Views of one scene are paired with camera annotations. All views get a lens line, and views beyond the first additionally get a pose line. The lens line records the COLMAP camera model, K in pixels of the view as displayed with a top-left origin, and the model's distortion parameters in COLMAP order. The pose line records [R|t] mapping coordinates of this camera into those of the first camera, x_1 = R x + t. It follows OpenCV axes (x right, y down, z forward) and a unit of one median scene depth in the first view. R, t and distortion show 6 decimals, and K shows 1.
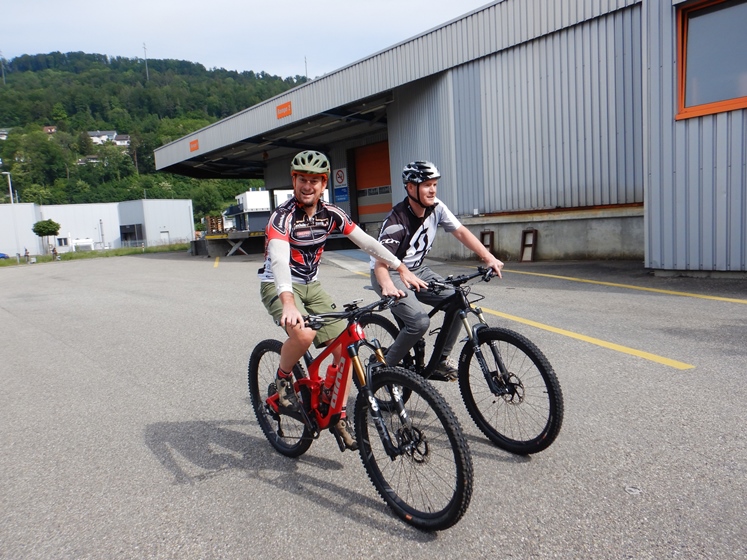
lens RADIAL K [[531.9, 0, 370.5], [0, 531.9, 277.4], [0, 0, 1]] dist [-0.002625, -0.003607]
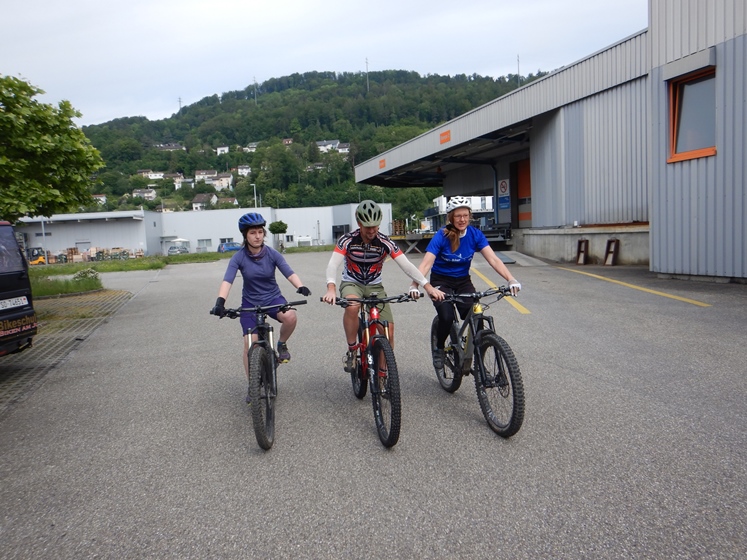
lens RADIAL K [[531.9, 0, 370.5], [0, 531.9, 277.4], [0, 0, 1]] dist [-0.002625, -0.003607]
pose [[0.928050, 0.049326, -0.369174, 0.012496], [-0.049509, 0.998733, 0.008985, 0.000717], [0.369149, 0.009939, 0.929317, -0.017573]]
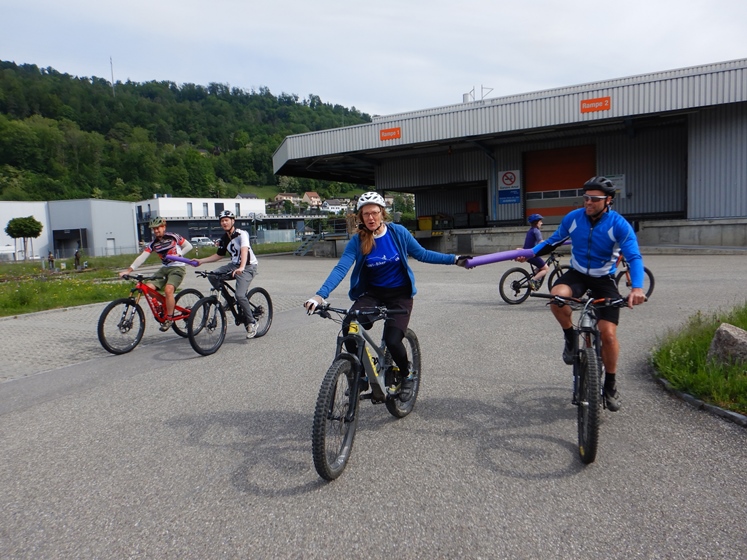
lens RADIAL K [[531.9, 0, 370.5], [0, 531.9, 277.4], [0, 0, 1]] dist [-0.002625, -0.003607]
pose [[0.929407, -0.009273, 0.368940, -0.081343], [0.023662, 0.999125, -0.034495, 0.003842], [-0.368298, 0.040790, 0.928813, 0.016887]]
